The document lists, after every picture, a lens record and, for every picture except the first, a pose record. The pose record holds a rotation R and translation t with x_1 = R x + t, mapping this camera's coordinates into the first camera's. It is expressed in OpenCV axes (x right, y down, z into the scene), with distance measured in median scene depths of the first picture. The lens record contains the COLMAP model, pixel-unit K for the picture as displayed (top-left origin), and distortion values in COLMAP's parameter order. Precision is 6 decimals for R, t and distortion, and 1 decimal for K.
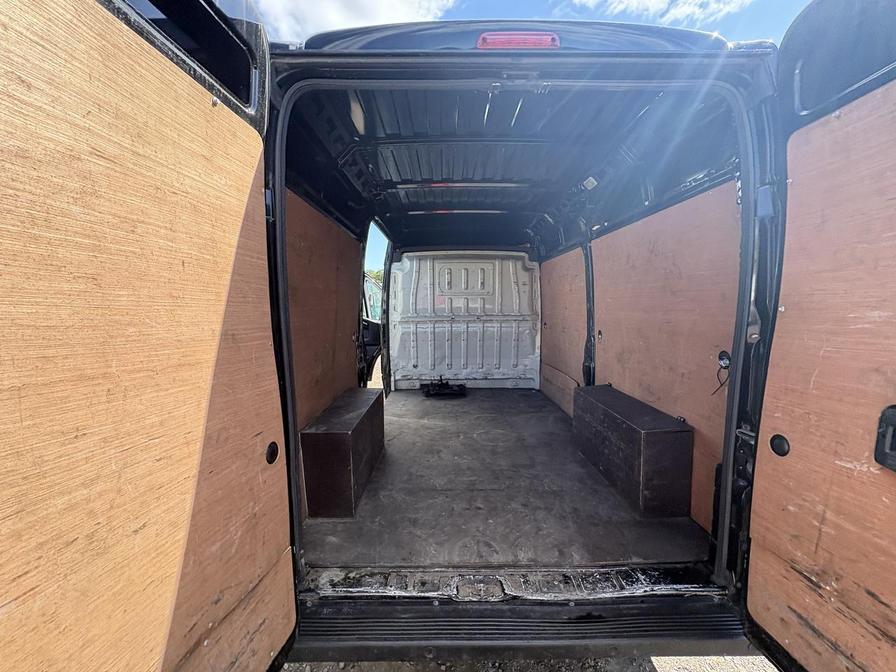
lens RADIAL K [[364.0, 0, 450.7], [0, 364.0, 334.1], [0, 0, 1]] dist [0.050013, -0.016848]
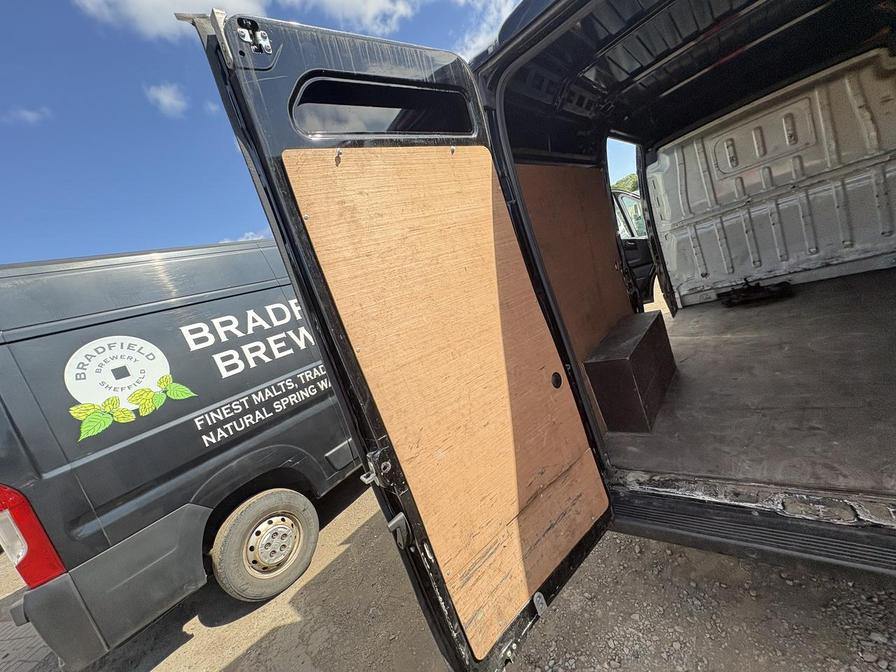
lens RADIAL K [[355.9, 0, 448.0], [0, 355.9, 336.0], [0, 0, 1]] dist [0.001439, 0.000323]
pose [[0.712922, -0.151843, -0.684606, 0.088716], [0.277837, 0.957542, 0.076949, -0.022672], [0.643855, -0.245067, 0.724840, -0.083564]]
